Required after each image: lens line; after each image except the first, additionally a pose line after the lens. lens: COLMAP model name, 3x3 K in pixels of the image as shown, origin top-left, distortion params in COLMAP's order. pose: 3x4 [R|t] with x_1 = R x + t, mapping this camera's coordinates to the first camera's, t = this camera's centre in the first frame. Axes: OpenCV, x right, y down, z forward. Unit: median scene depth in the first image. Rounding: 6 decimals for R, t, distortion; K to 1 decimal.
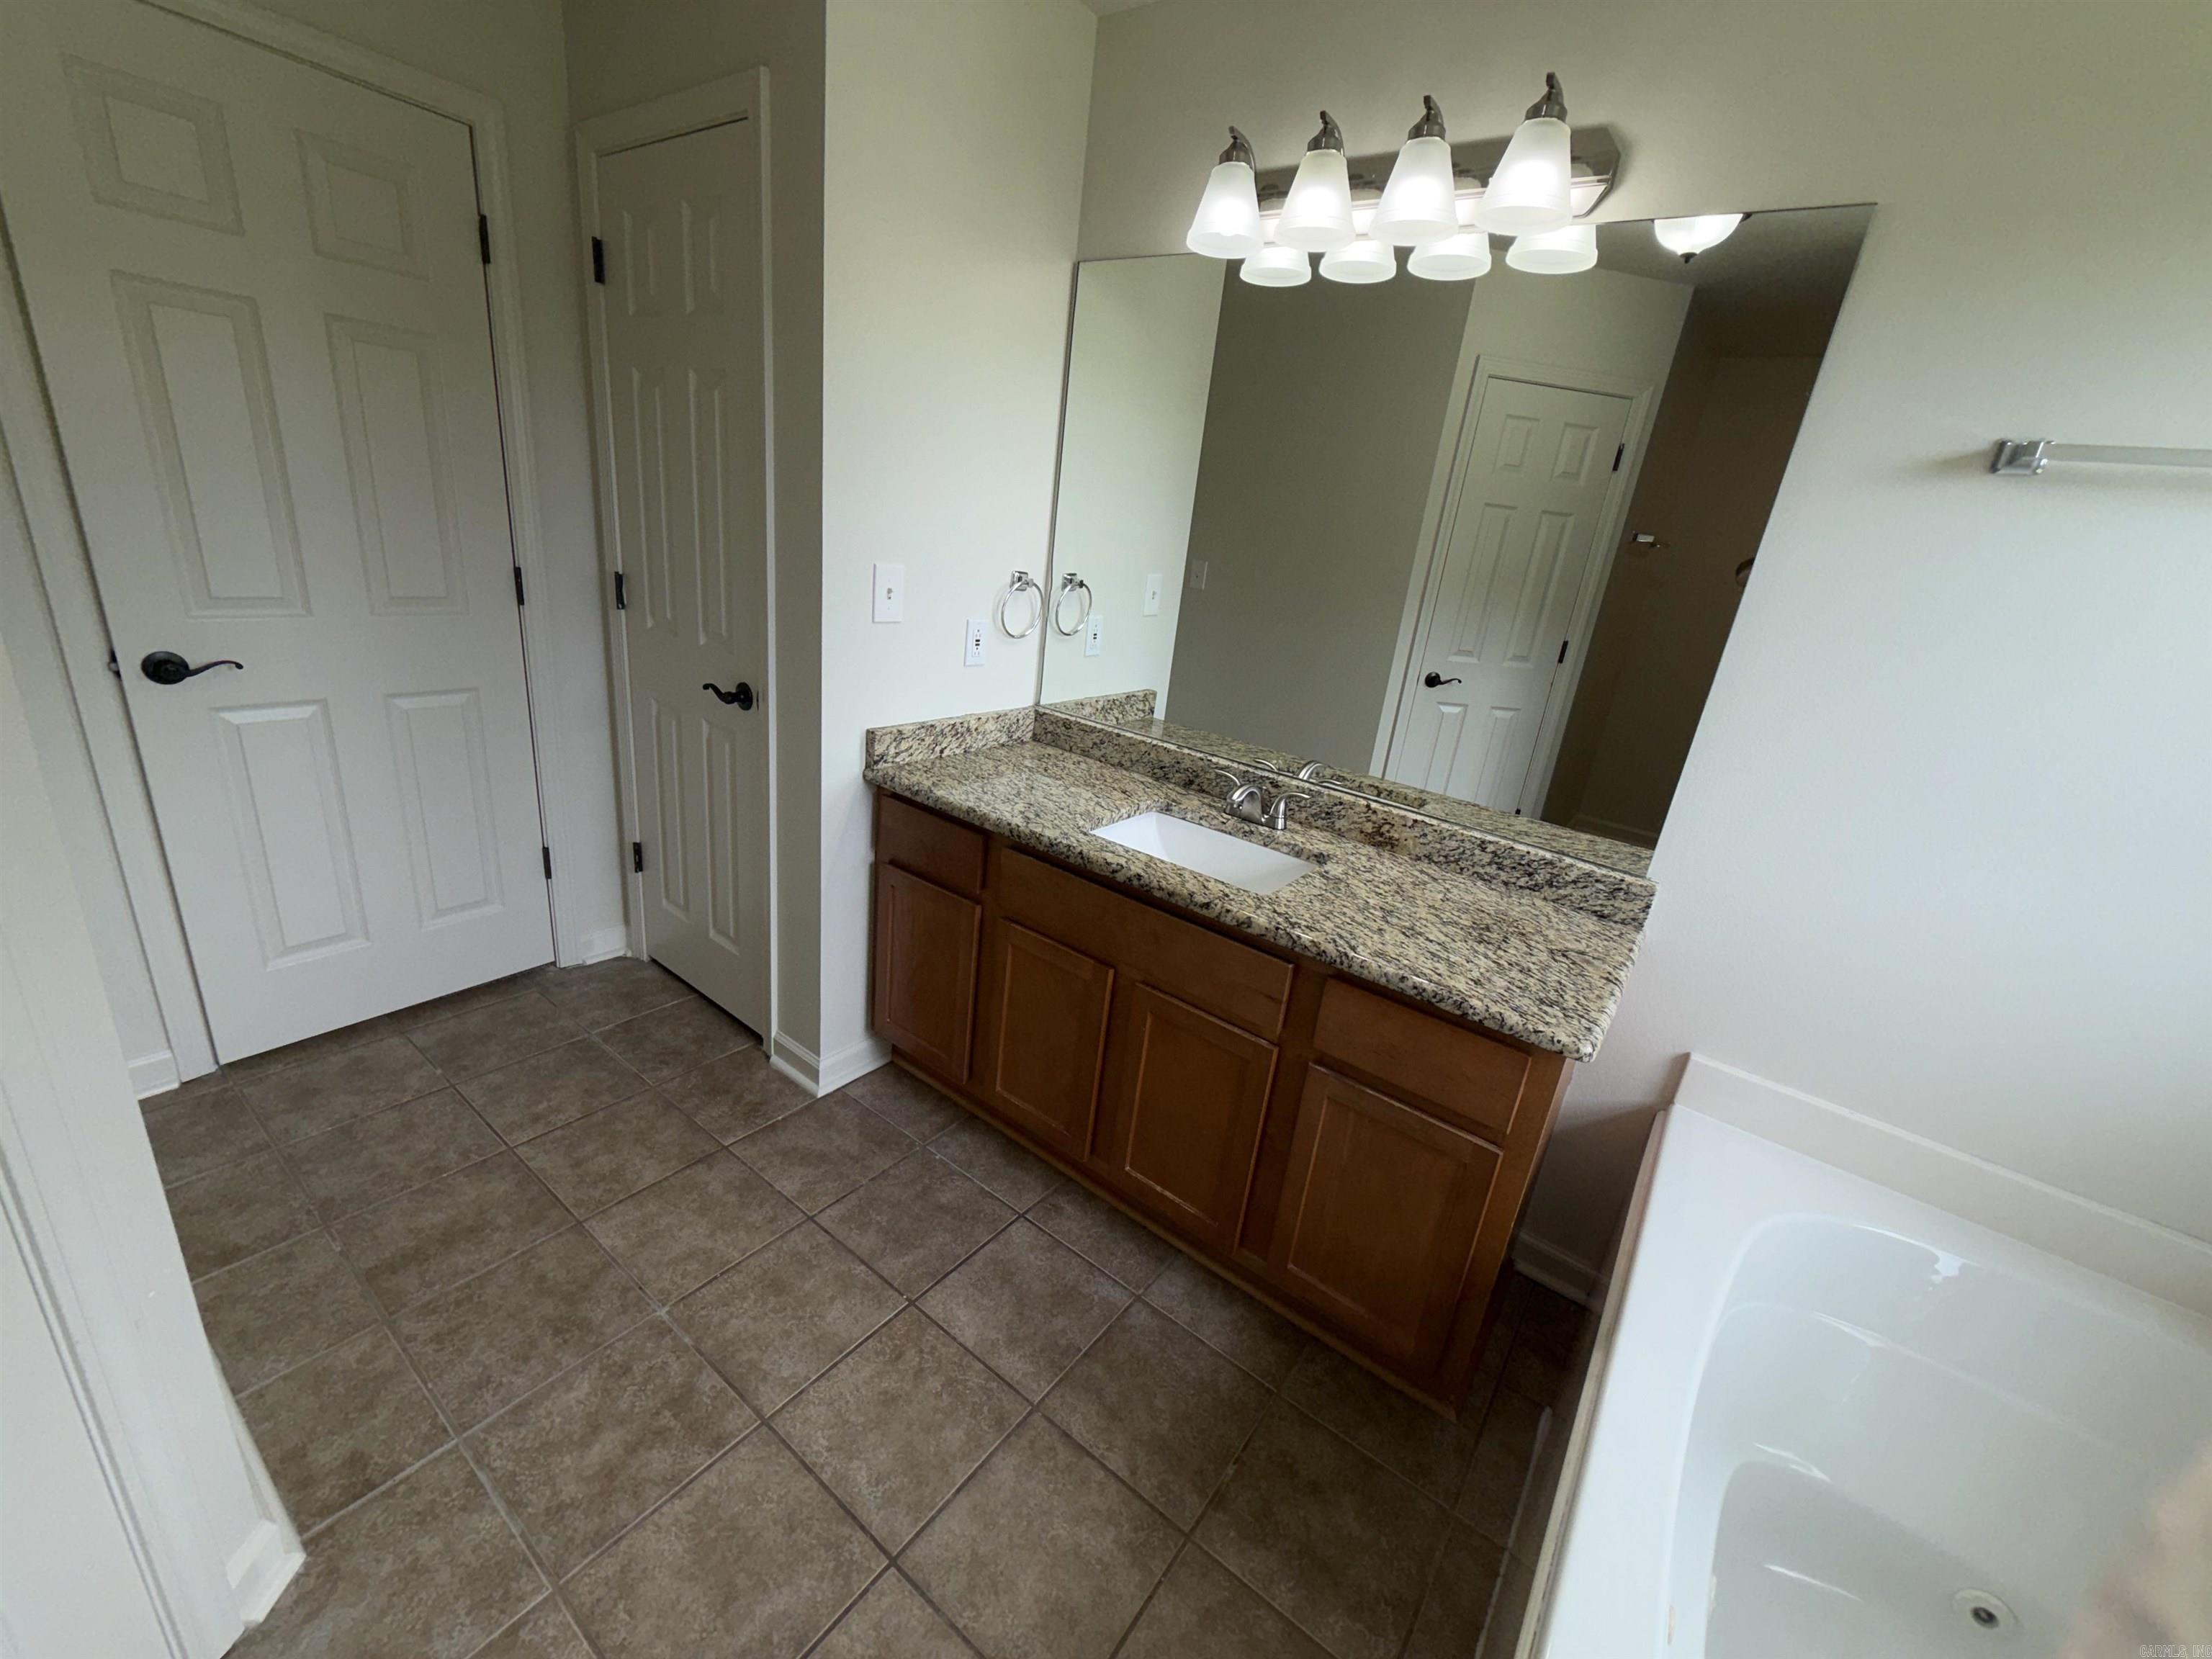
lens RADIAL K [[883.2, 0, 1100.5], [0, 883.2, 832.9], [0, 0, 1]] dist [-0.001744, 0.000498]
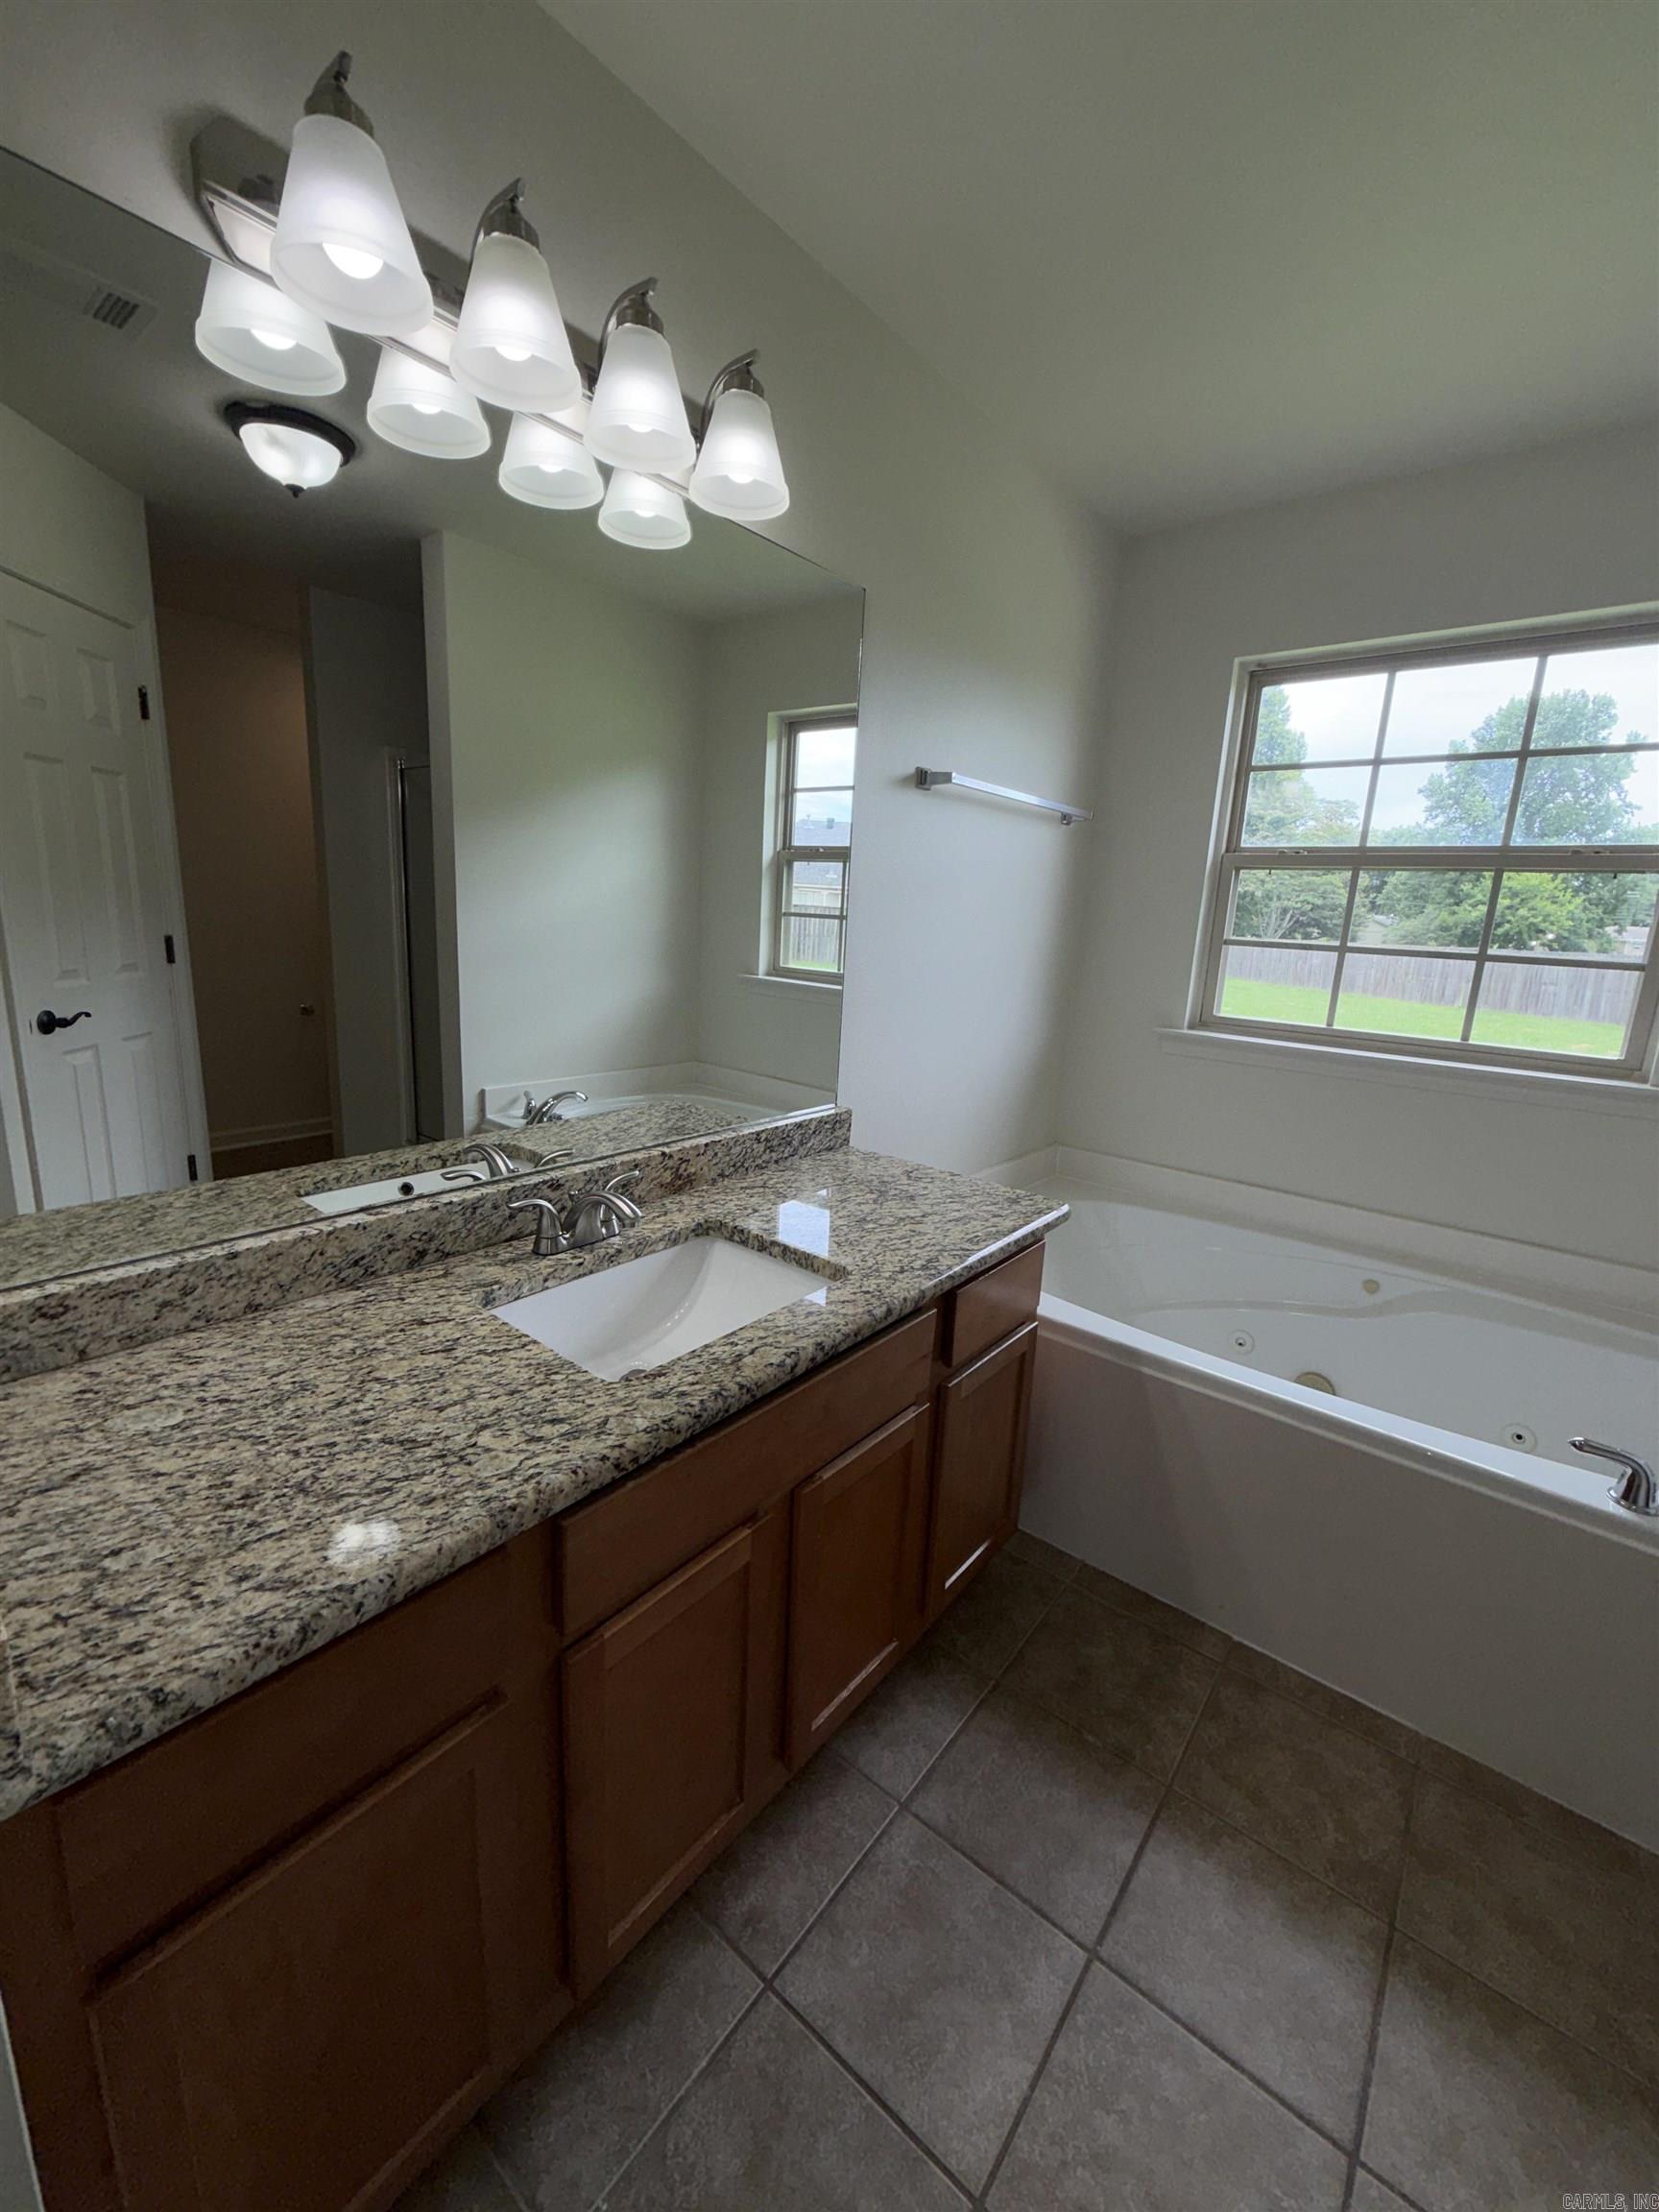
lens RADIAL K [[883.2, 0, 826.6], [0, 883.2, 1103.6], [0, 0, 1]] dist [-0.001744, 0.000498]
pose [[0.036939, -0.324461, 0.945178, -0.477885], [0.295667, 0.907026, 0.299809, -0.285981], [-0.954577, 0.268383, 0.129437, 0.754371]]
